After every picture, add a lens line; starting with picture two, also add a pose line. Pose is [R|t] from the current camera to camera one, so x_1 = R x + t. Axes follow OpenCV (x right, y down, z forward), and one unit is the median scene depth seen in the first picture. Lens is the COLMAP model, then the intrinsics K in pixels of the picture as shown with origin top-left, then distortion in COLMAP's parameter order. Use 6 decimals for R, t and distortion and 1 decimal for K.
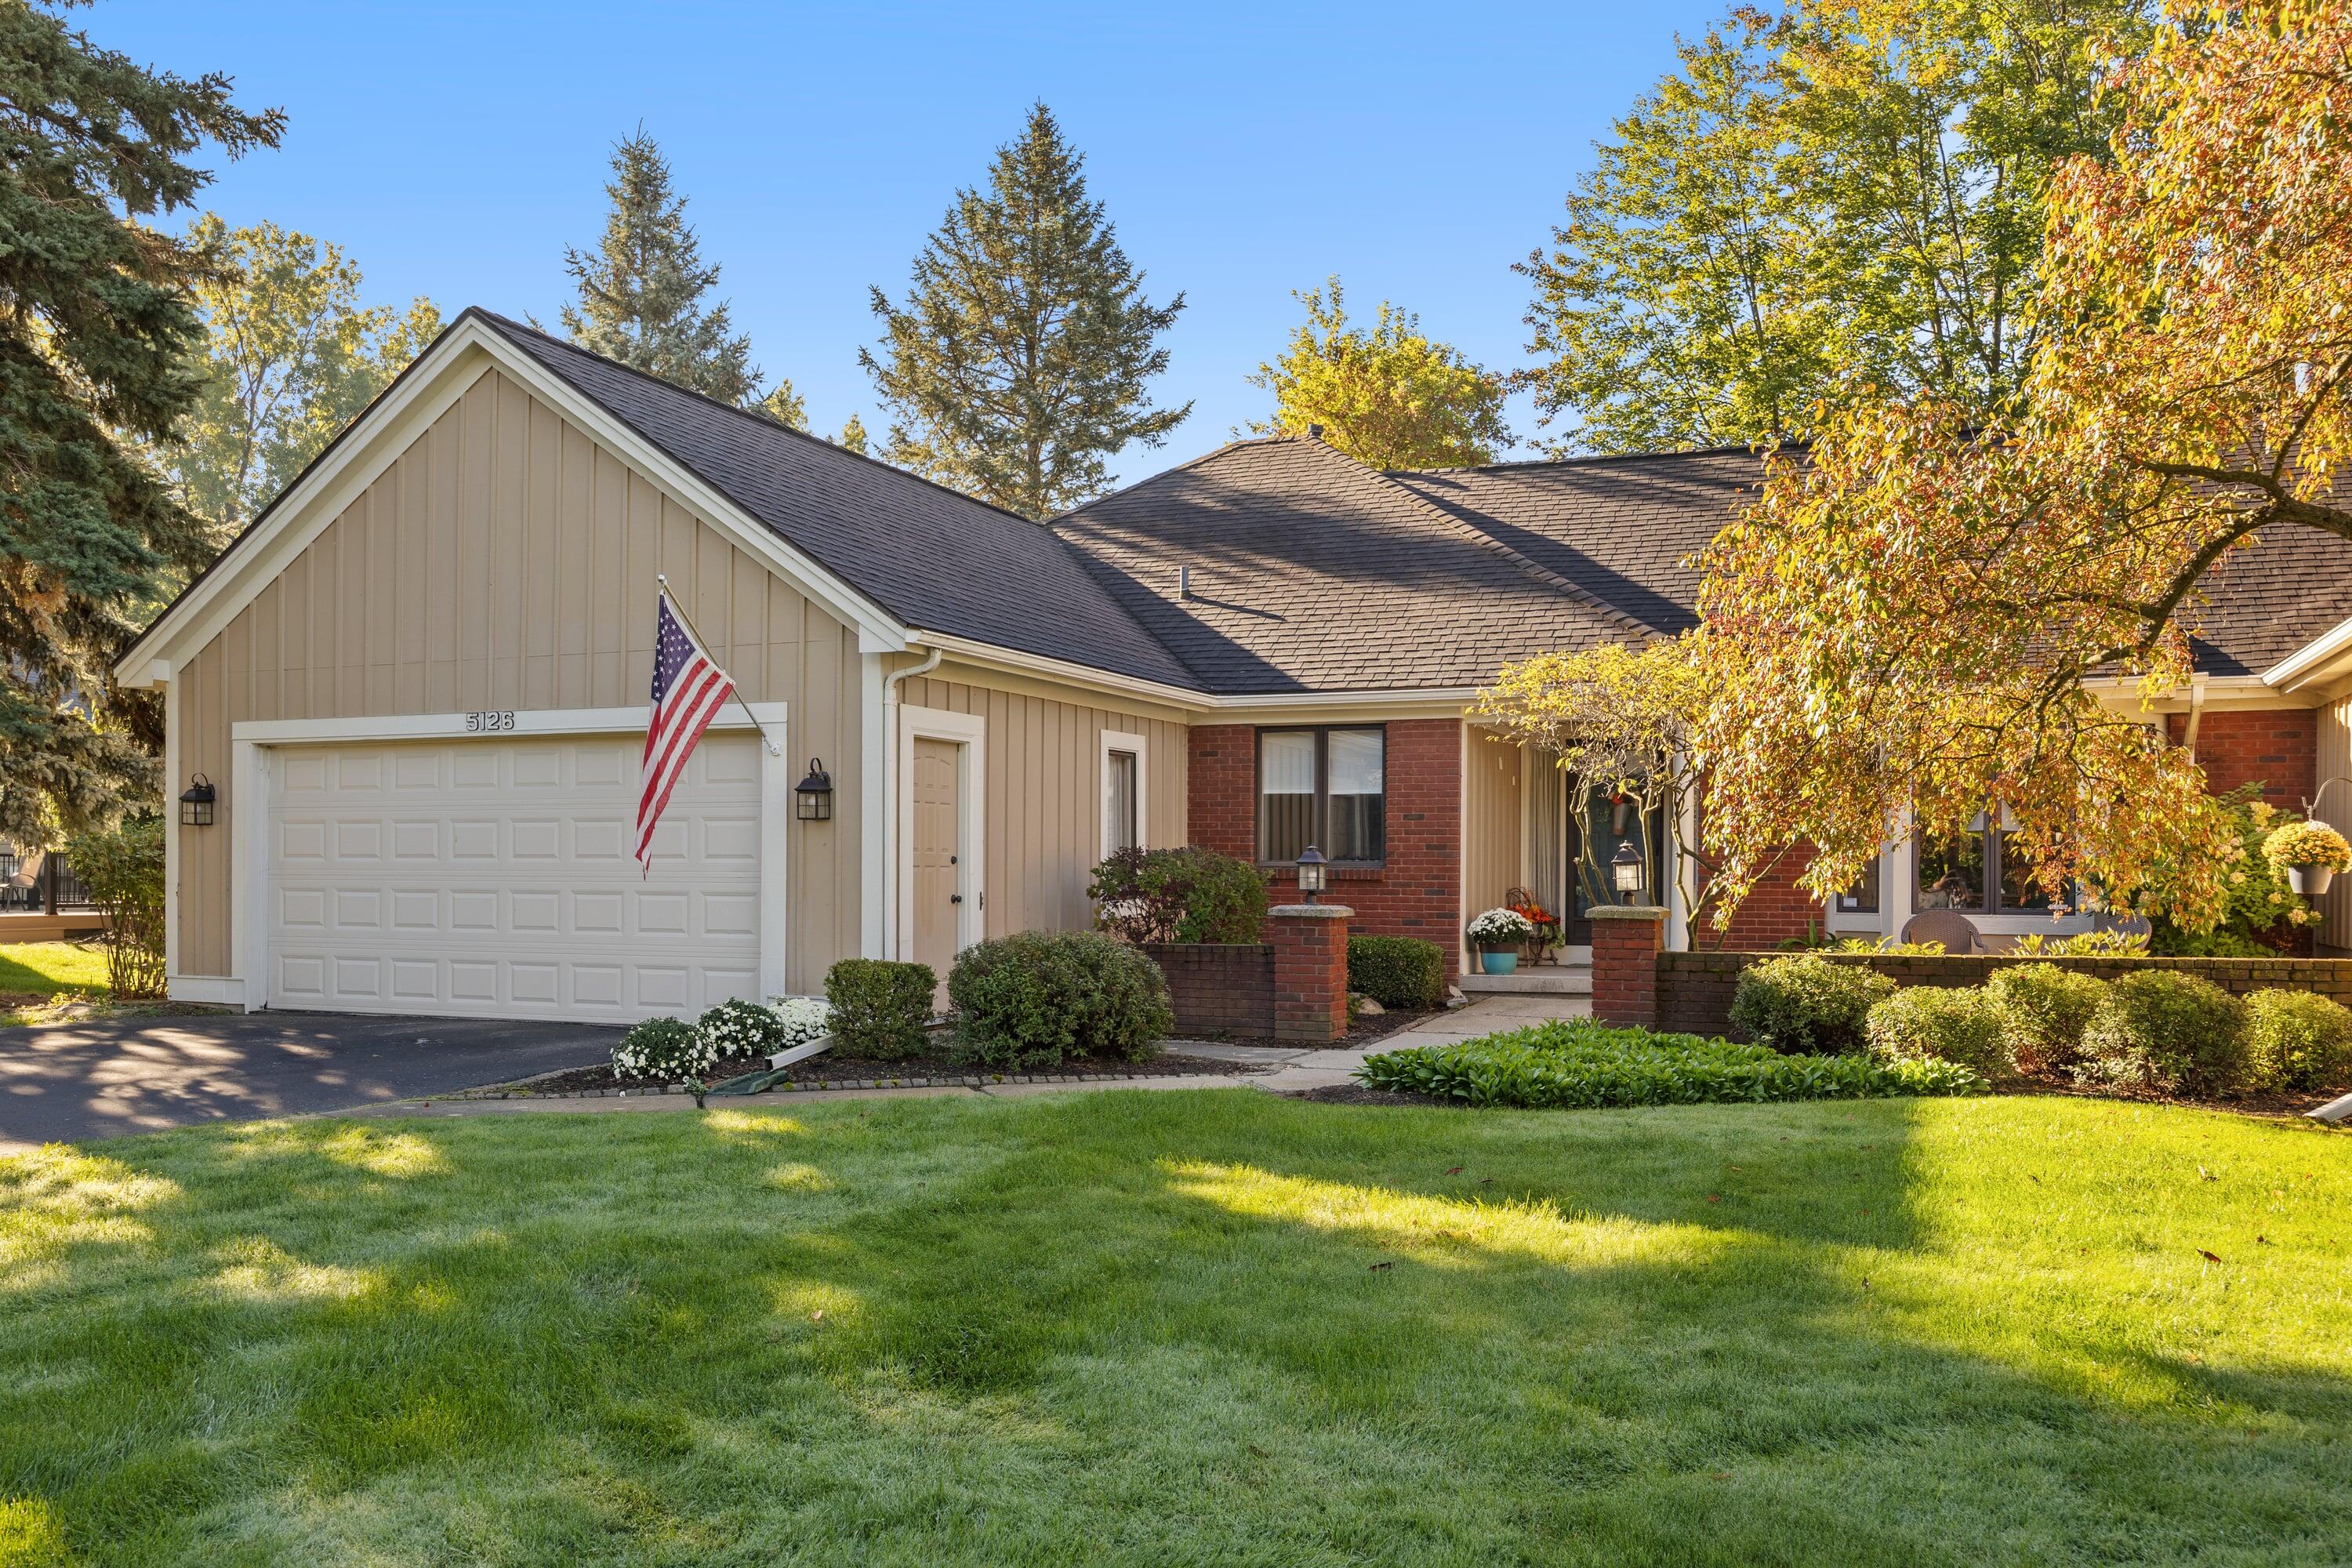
lens RADIAL K [[1880.2, 0, 1147.2], [0, 1880.2, 854.2], [0, 0, 1]] dist [0.007145, 0.002981]
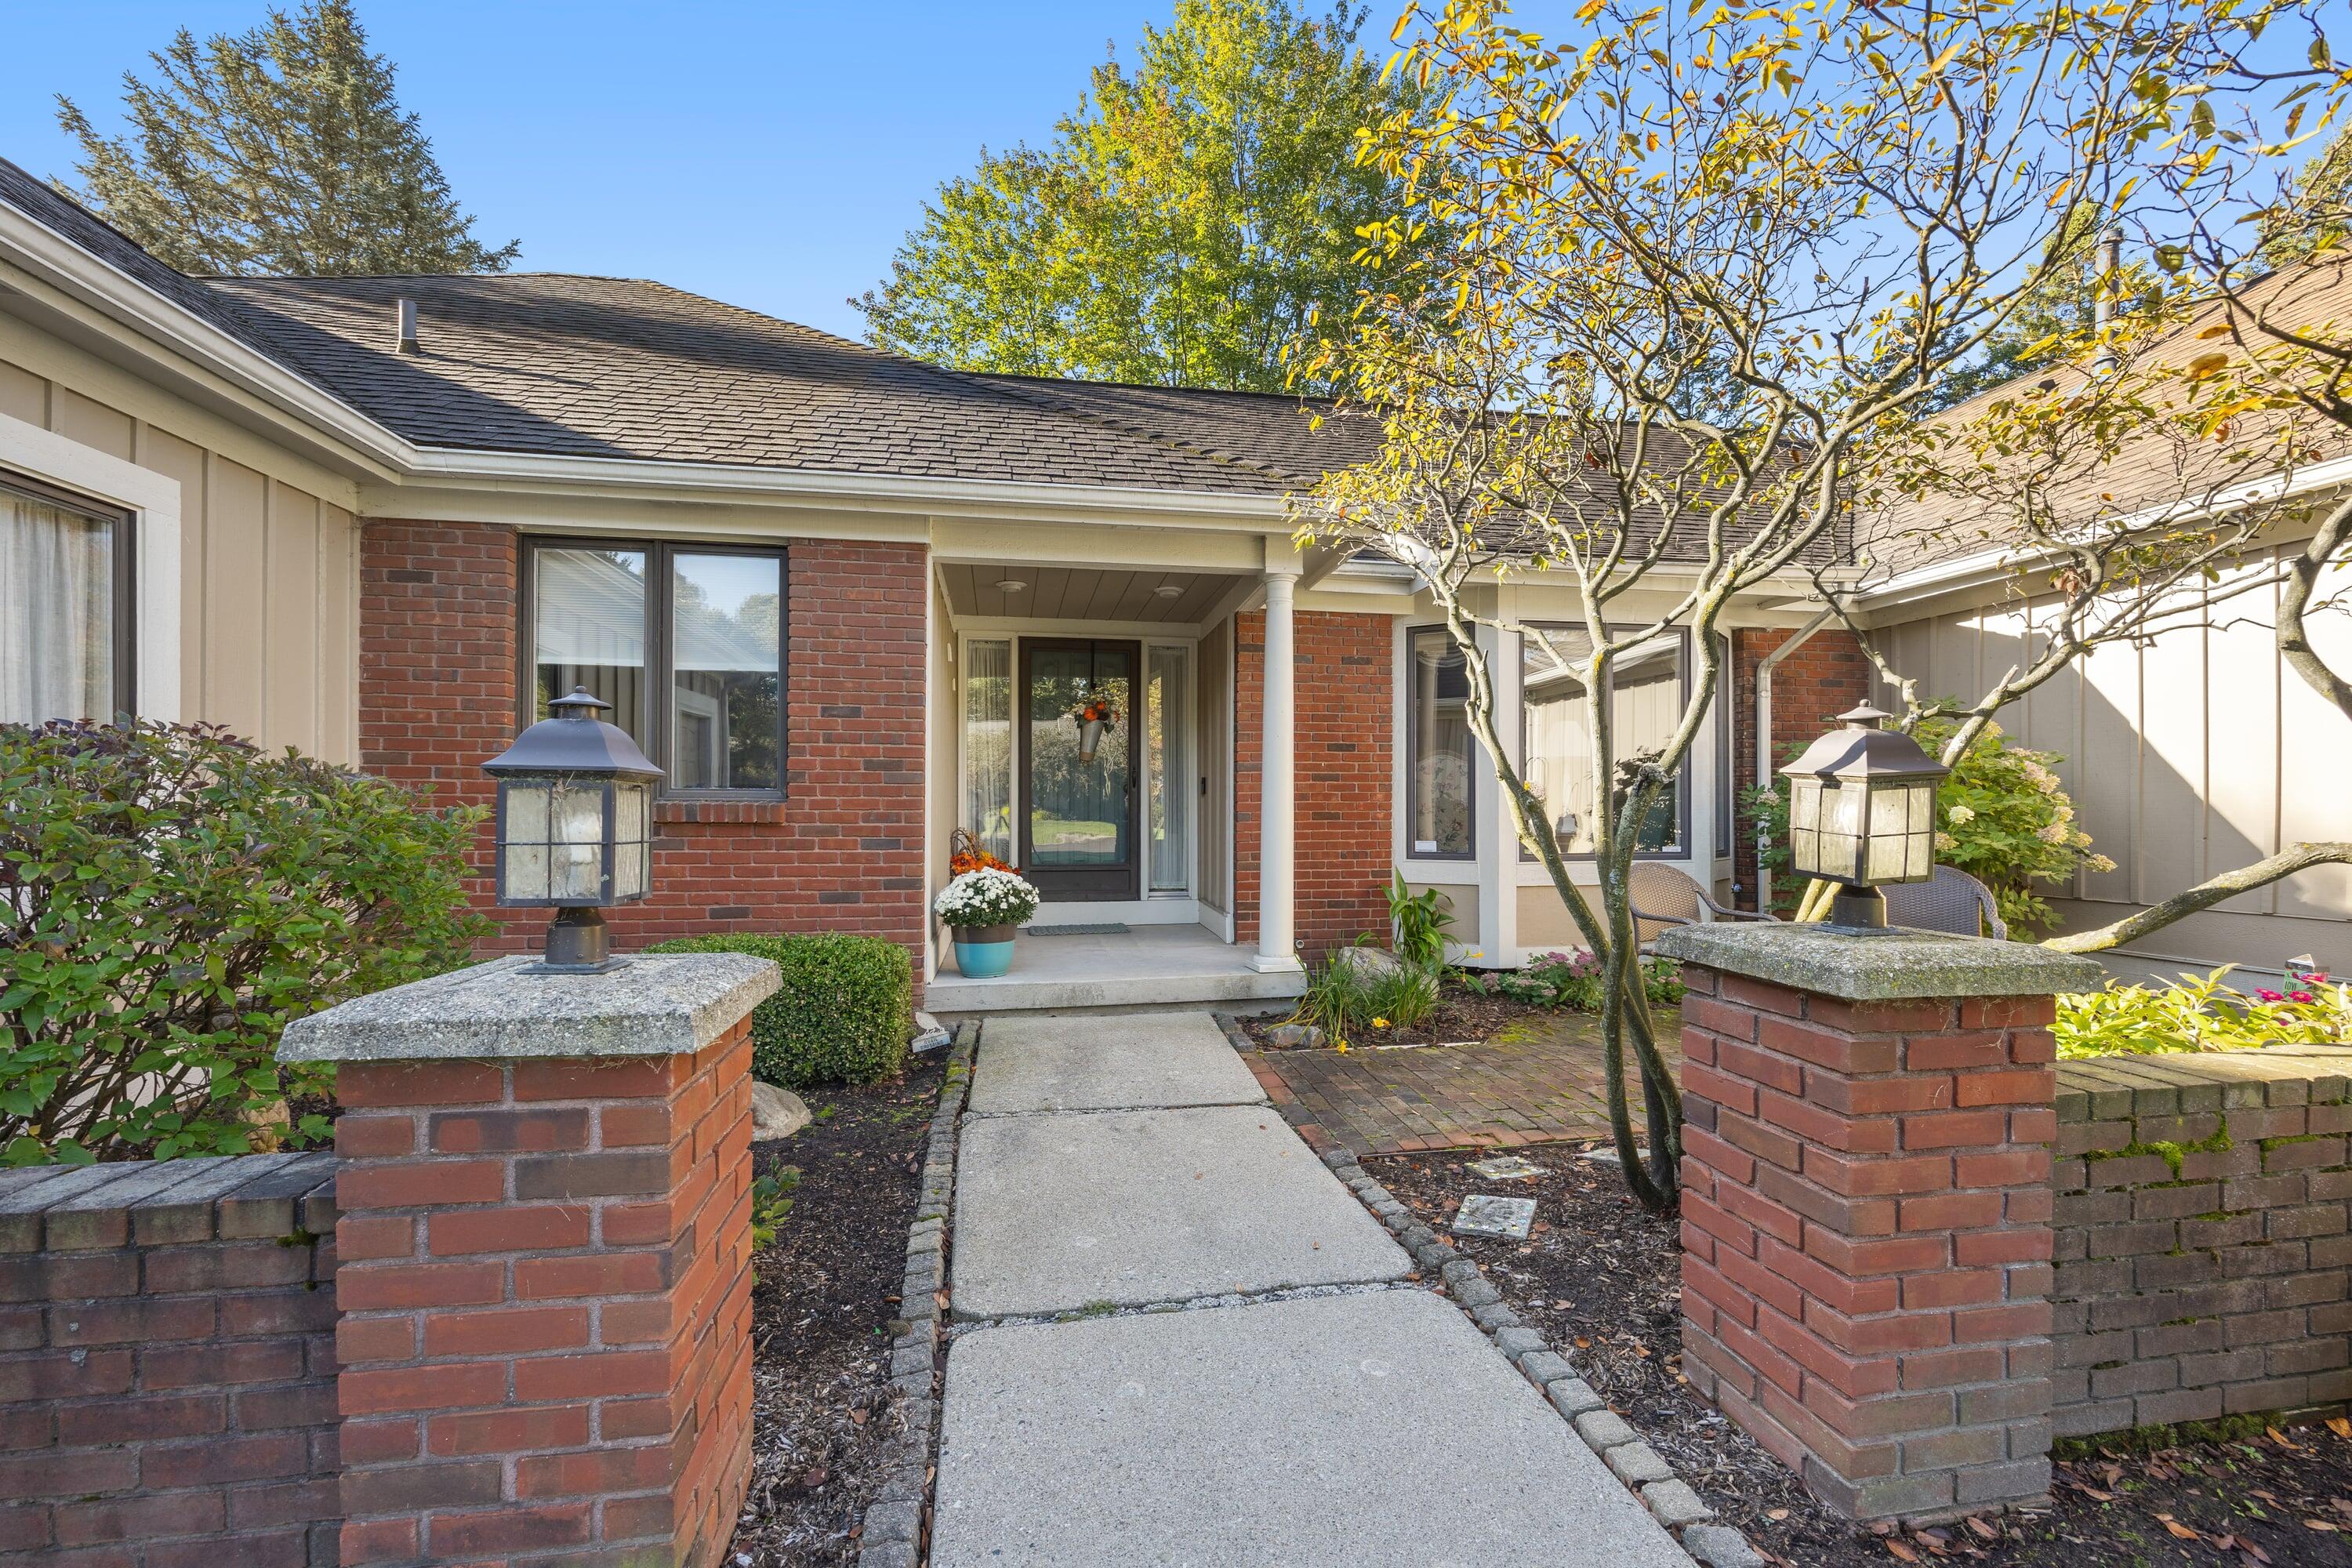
lens RADIAL K [[963.8, 0, 1169.8], [0, 963.8, 803.4], [0, 0, 1]] dist [-0.003653, -0.000848]
pose [[0.842249, -0.000015, 0.539088, 0.066218], [-0.003778, 0.999975, 0.005930, 0.005651], [-0.539075, -0.007031, 0.842229, 0.677538]]
